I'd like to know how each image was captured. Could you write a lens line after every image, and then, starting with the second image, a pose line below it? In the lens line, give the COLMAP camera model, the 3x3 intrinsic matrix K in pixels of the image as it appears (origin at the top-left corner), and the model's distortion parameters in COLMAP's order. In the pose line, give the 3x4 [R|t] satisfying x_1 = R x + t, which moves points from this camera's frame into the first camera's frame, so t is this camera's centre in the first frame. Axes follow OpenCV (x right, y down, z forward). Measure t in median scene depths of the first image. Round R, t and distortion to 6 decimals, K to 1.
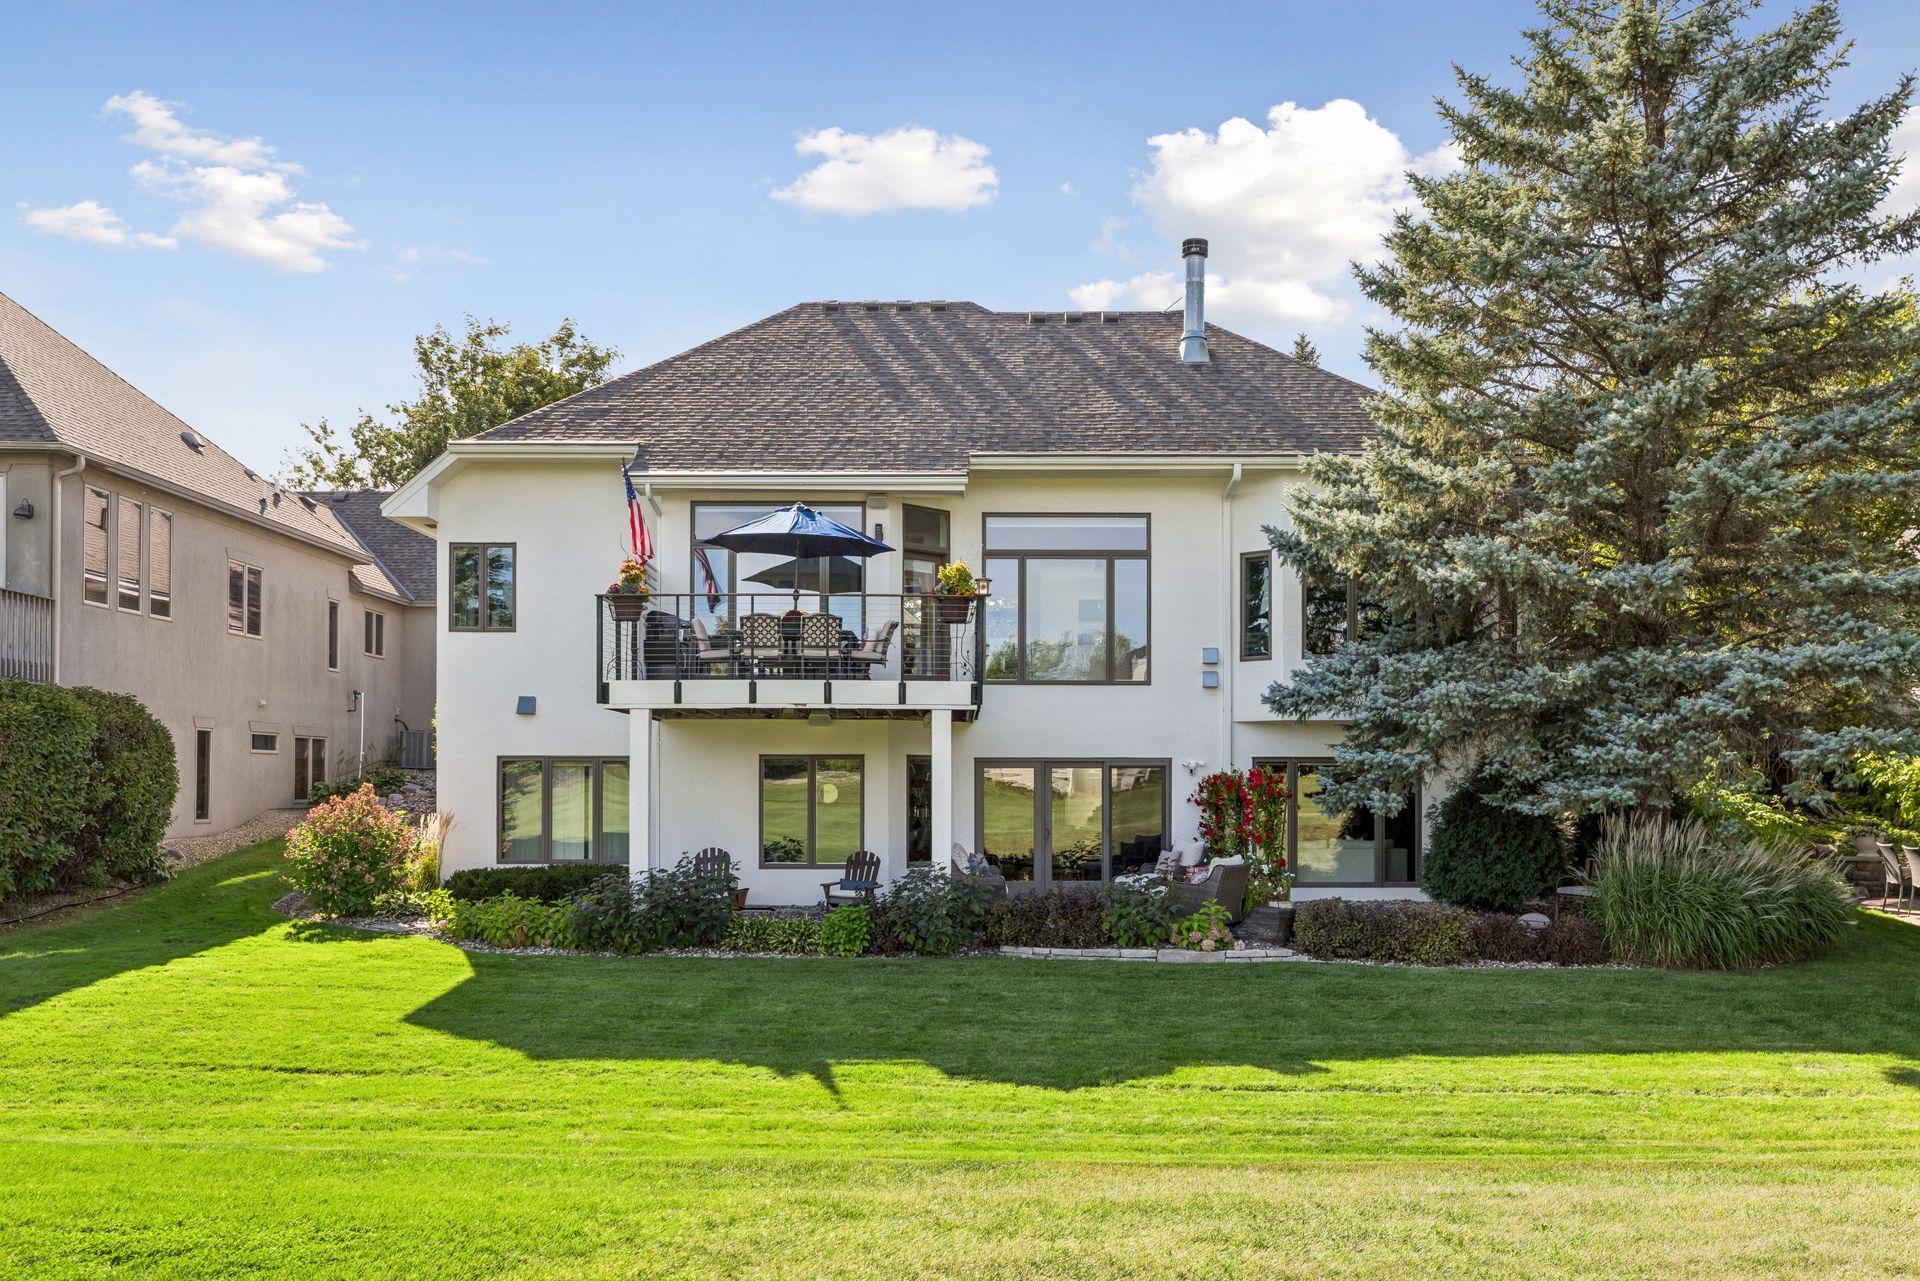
lens RADIAL K [[1461.0, 0, 1138.7], [0, 1461.0, 751.0], [0, 0, 1]] dist [-0.005758, -0.000809]
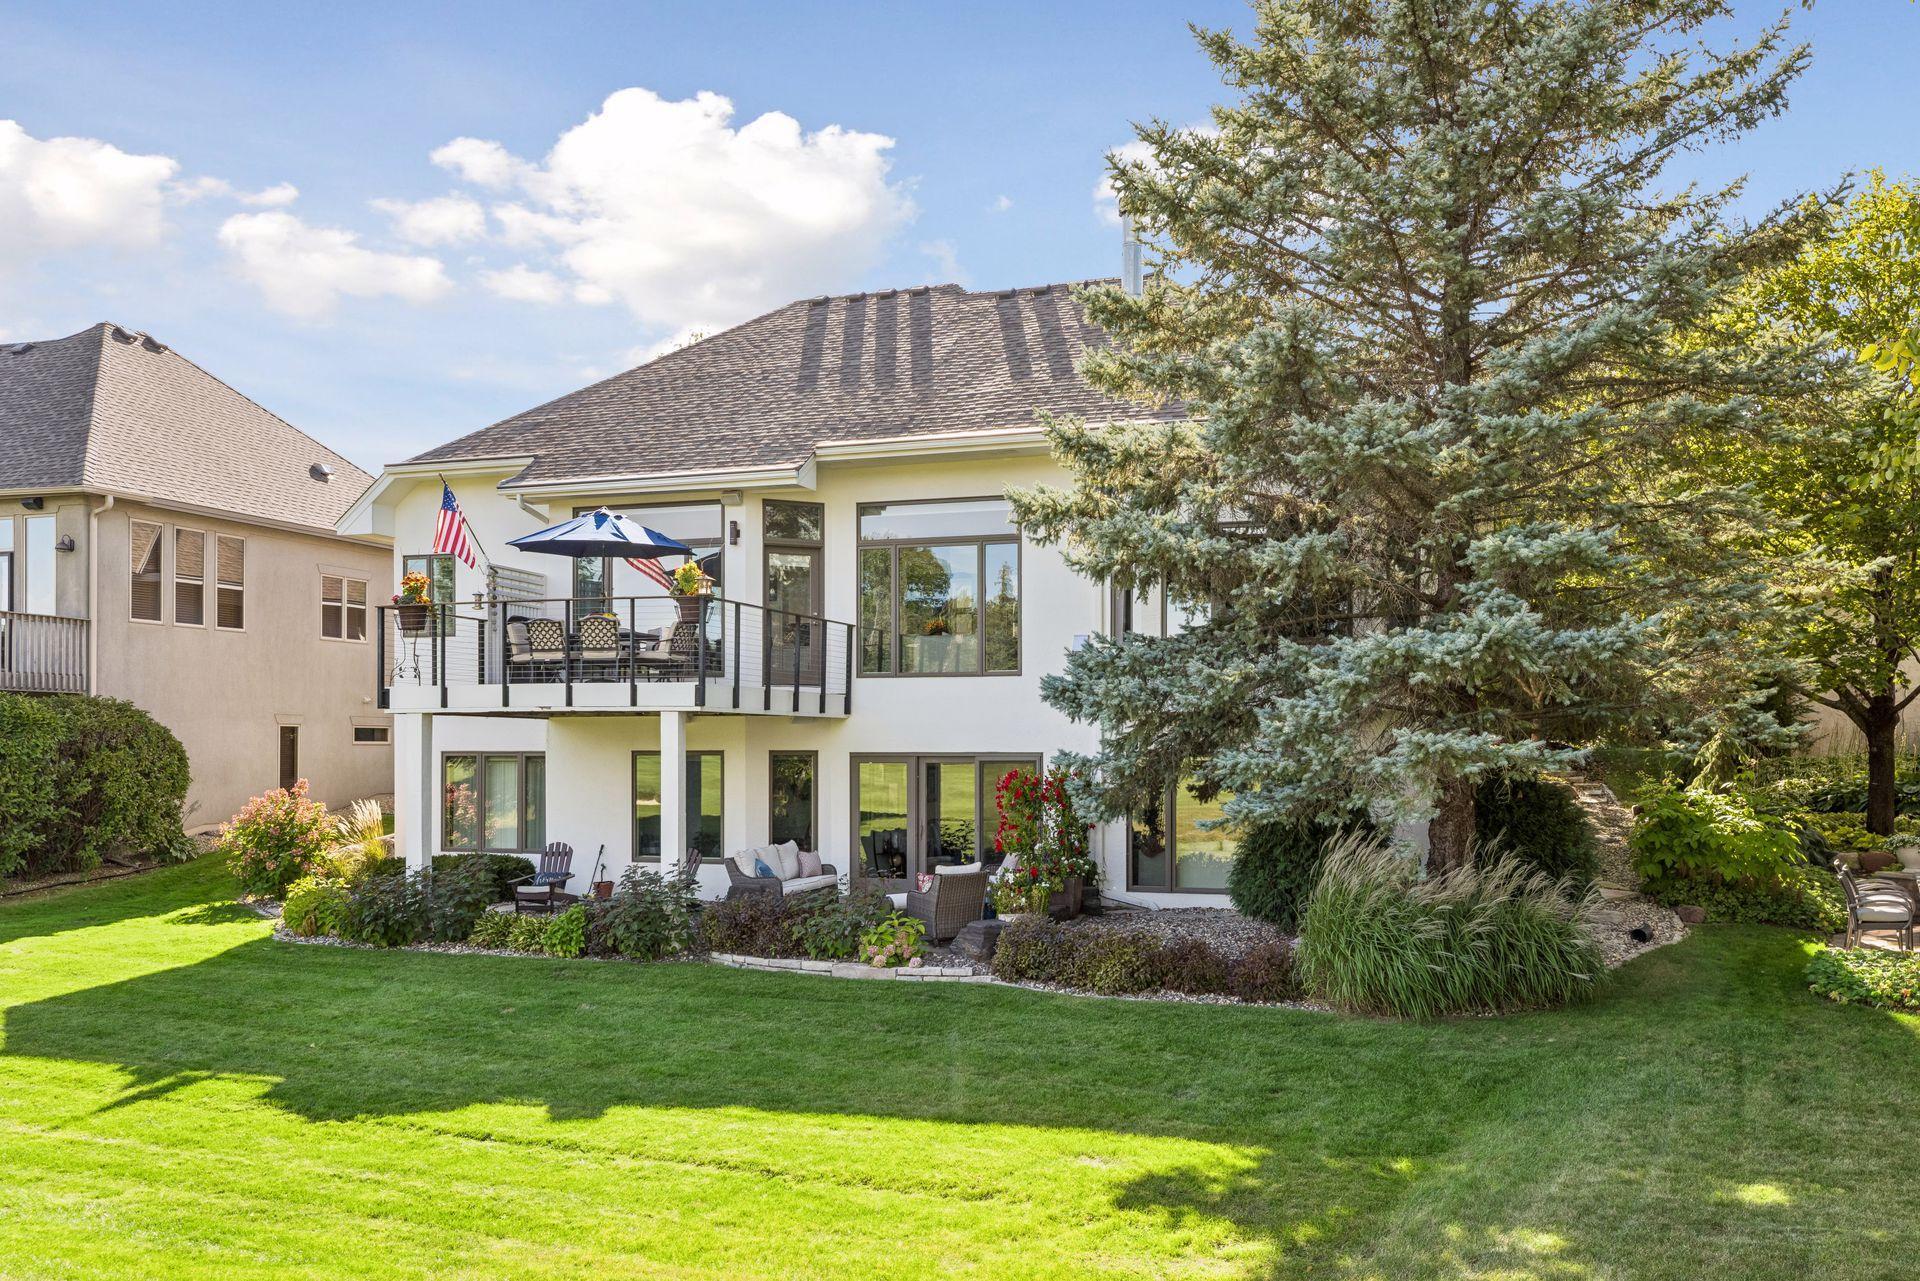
lens RADIAL K [[1461.0, 0, 1138.7], [0, 1461.0, 751.0], [0, 0, 1]] dist [-0.005758, -0.000809]
pose [[0.956218, -0.000452, -0.292655, 0.465445], [0.006149, 0.999809, 0.018546, -0.017822], [0.292591, -0.019534, 0.956038, 0.147768]]
